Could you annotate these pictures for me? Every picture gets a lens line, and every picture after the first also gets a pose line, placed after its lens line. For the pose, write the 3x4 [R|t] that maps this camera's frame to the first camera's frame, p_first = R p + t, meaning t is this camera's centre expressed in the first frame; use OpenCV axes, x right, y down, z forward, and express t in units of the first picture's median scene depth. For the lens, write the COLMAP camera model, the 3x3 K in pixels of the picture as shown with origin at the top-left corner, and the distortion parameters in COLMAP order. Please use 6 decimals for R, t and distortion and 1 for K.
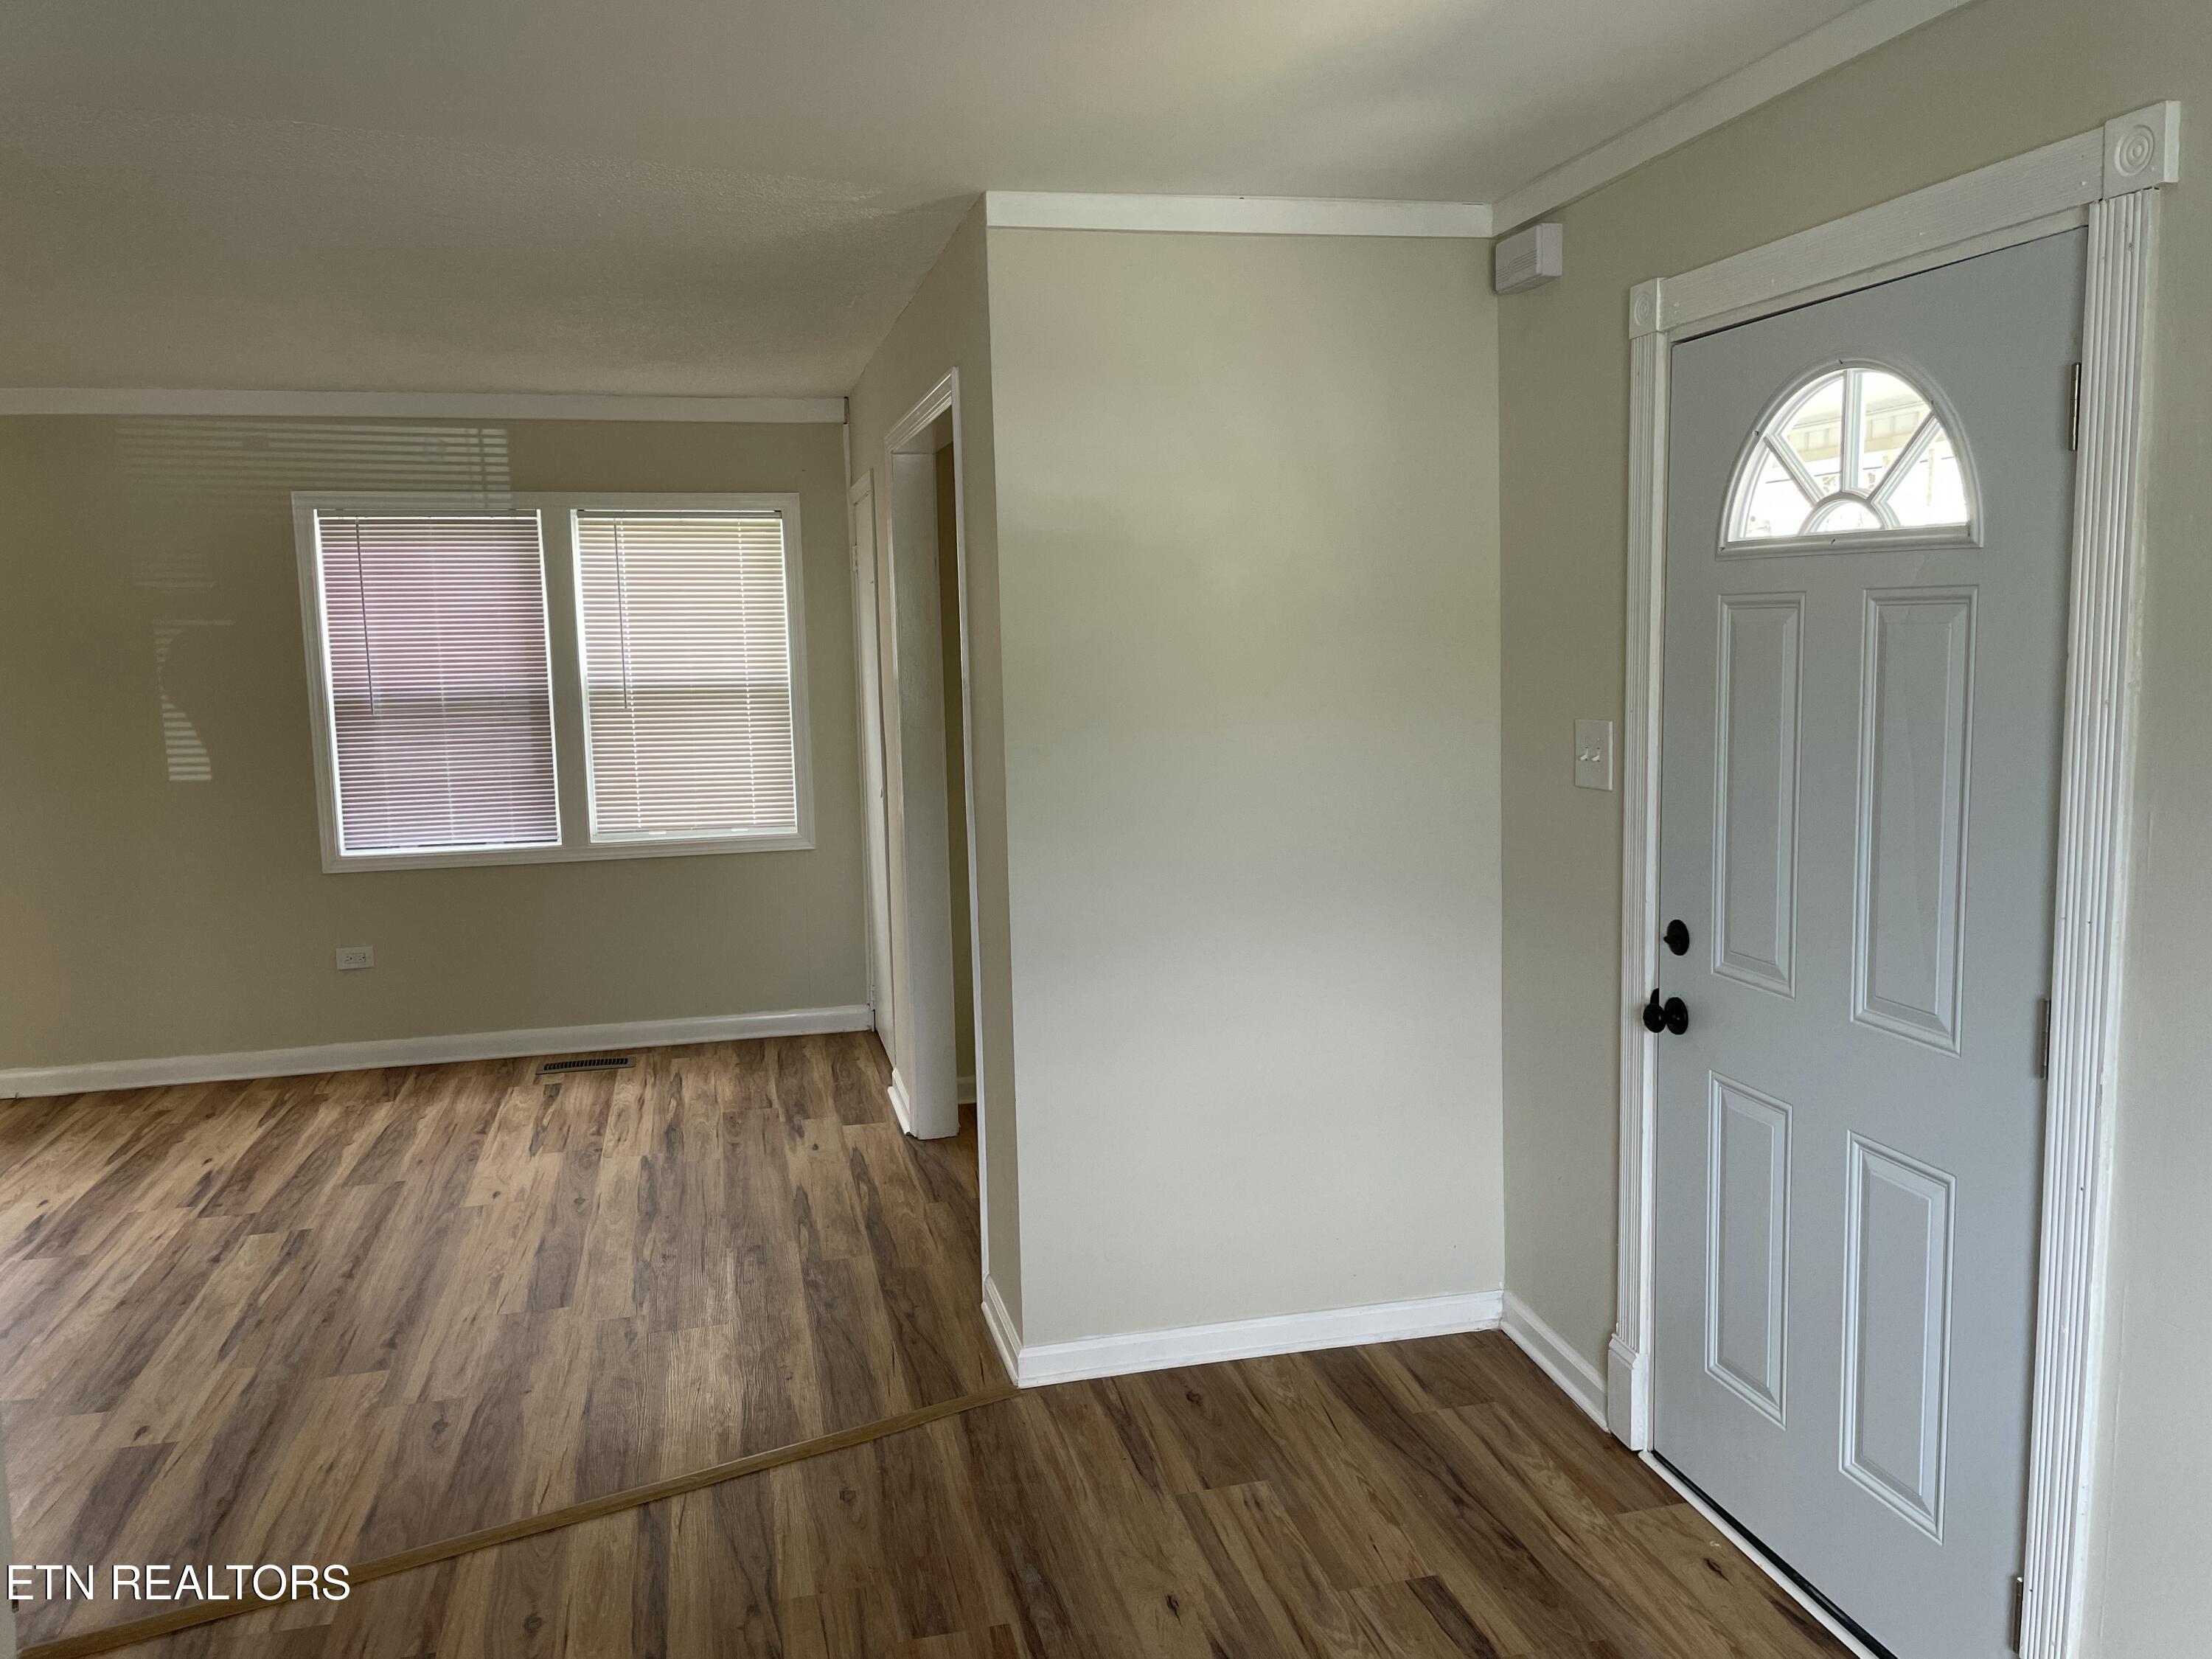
lens RADIAL K [[1690.8, 0, 1107.3], [0, 1690.8, 824.1], [0, 0, 1]] dist [0.042154, -0.064824]
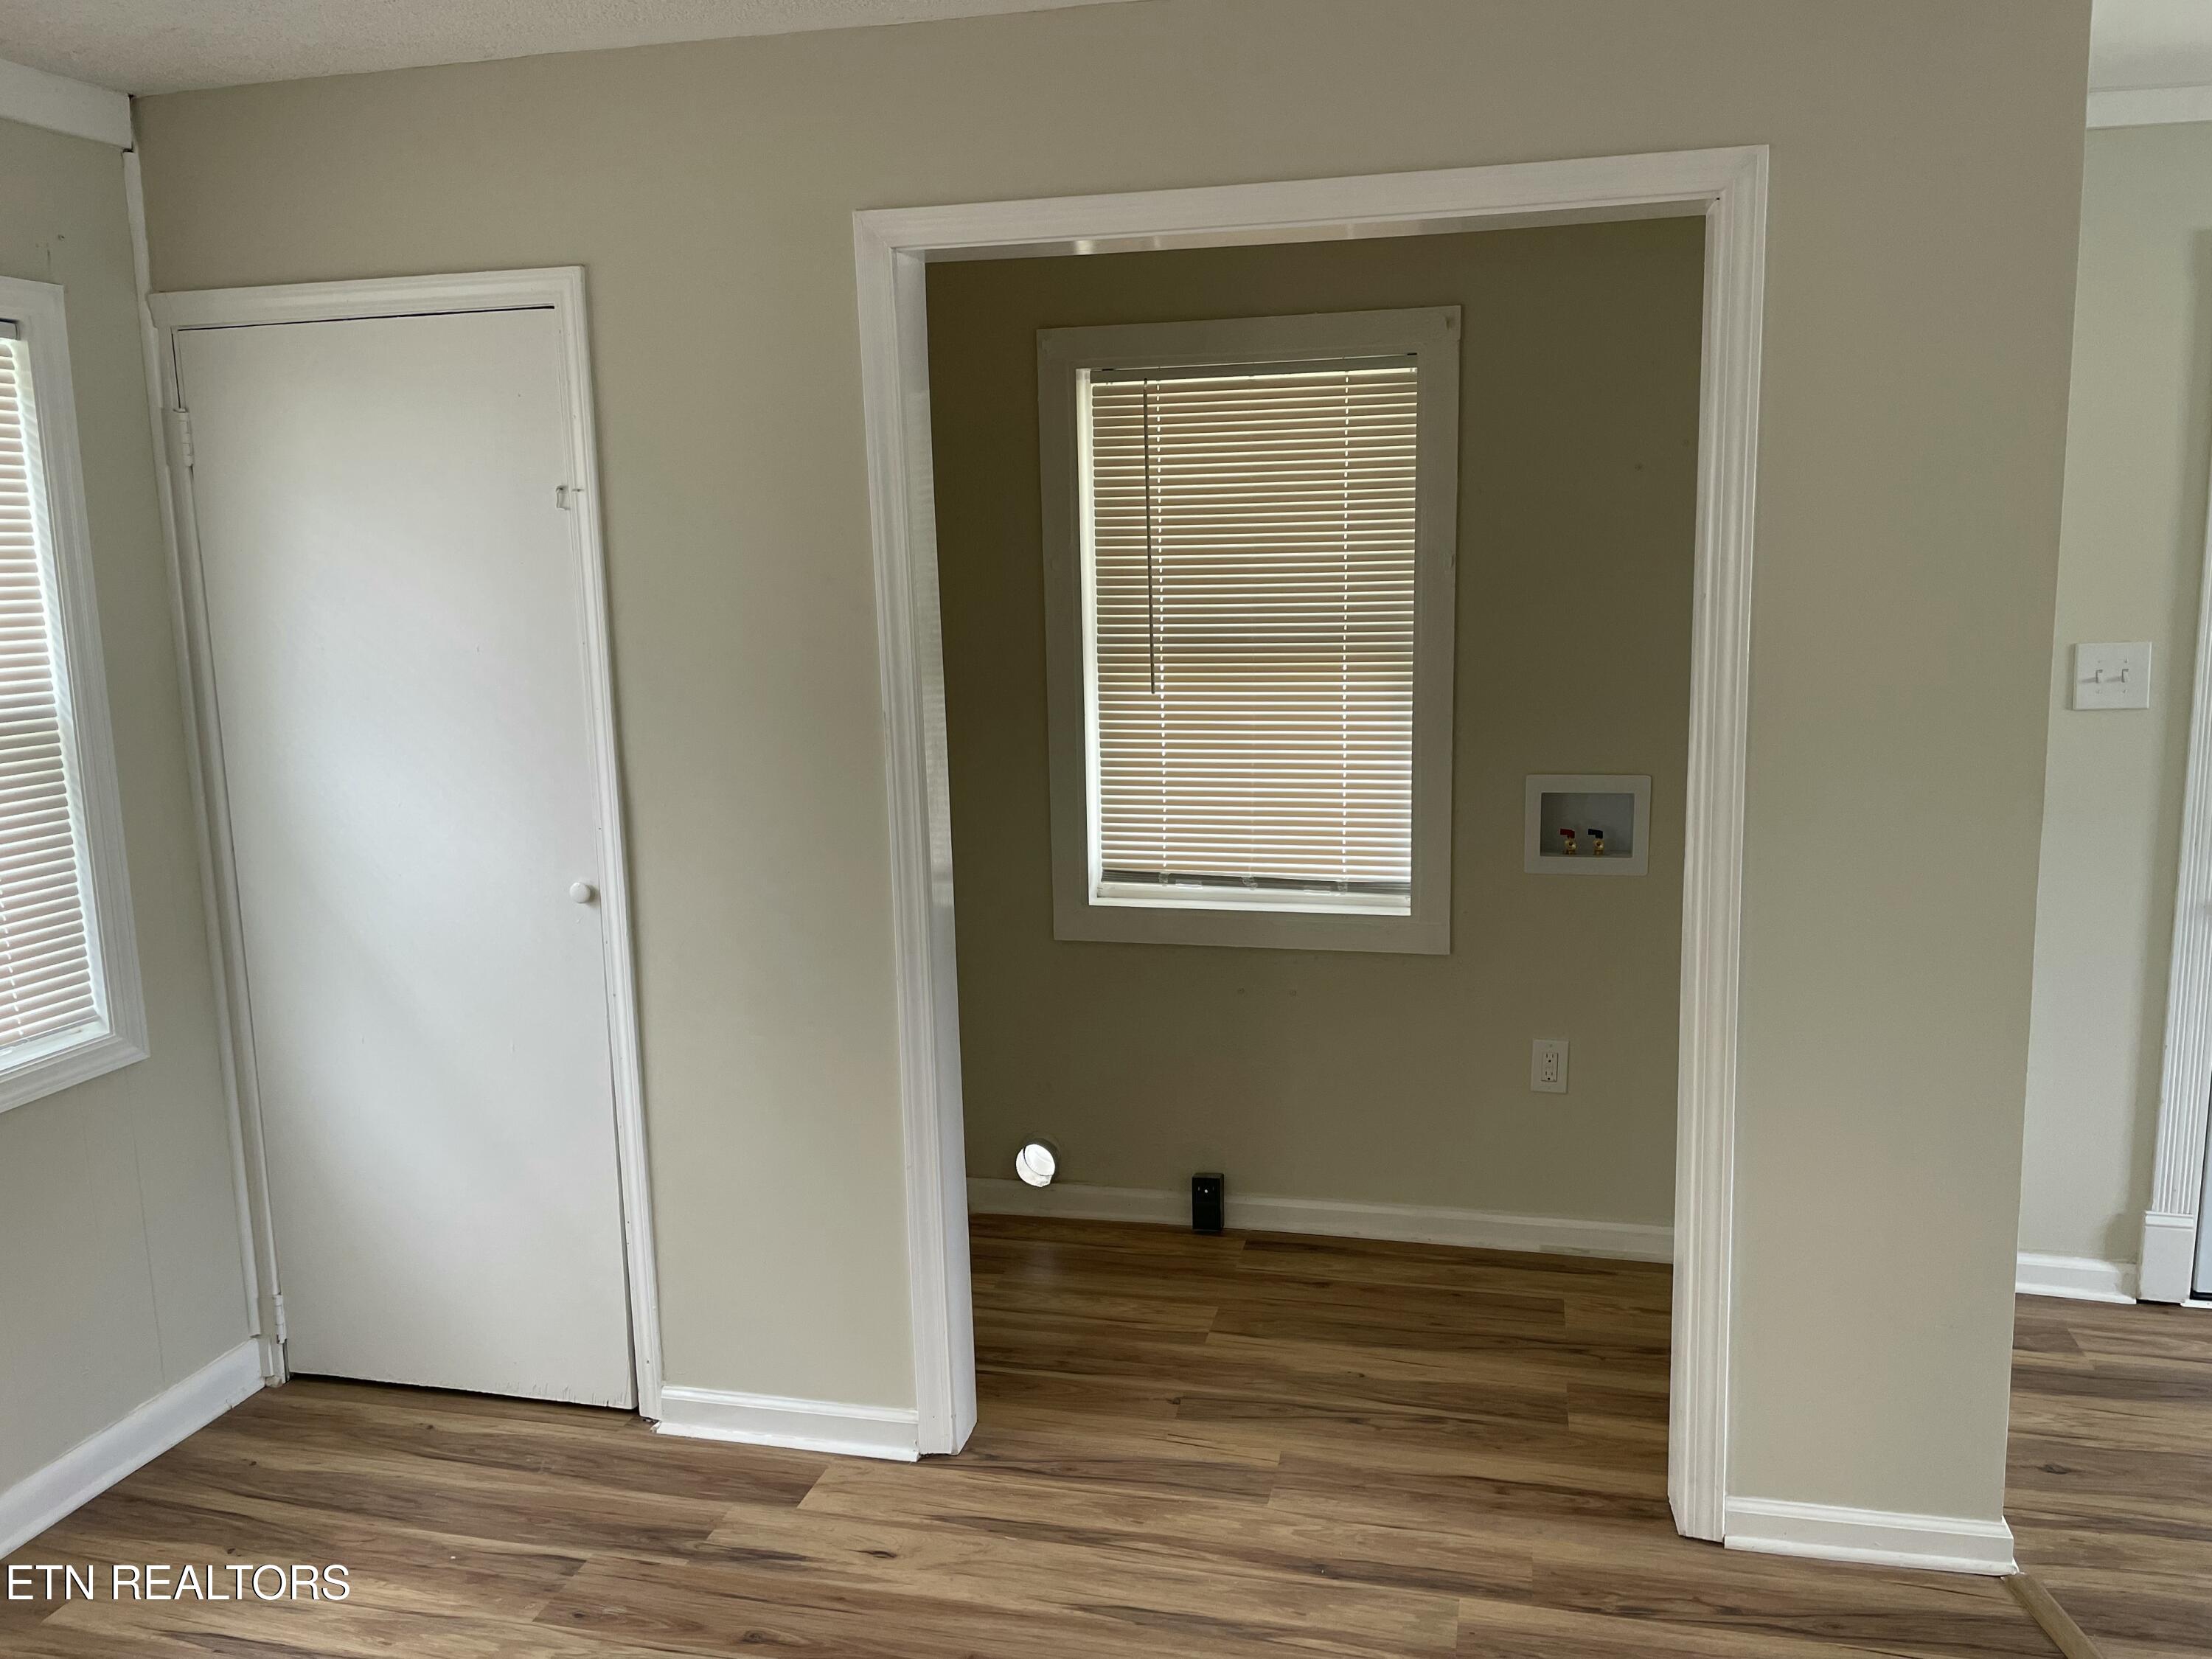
lens RADIAL K [[1690.8, 0, 1107.7], [0, 1690.8, 833.1], [0, 0, 1]] dist [0.042154, -0.064824]
pose [[0.445982, -0.134515, 0.884876, -0.527473], [0.120105, 0.988695, 0.089764, -0.065181], [-0.886947, 0.066245, 0.457097, 0.616208]]
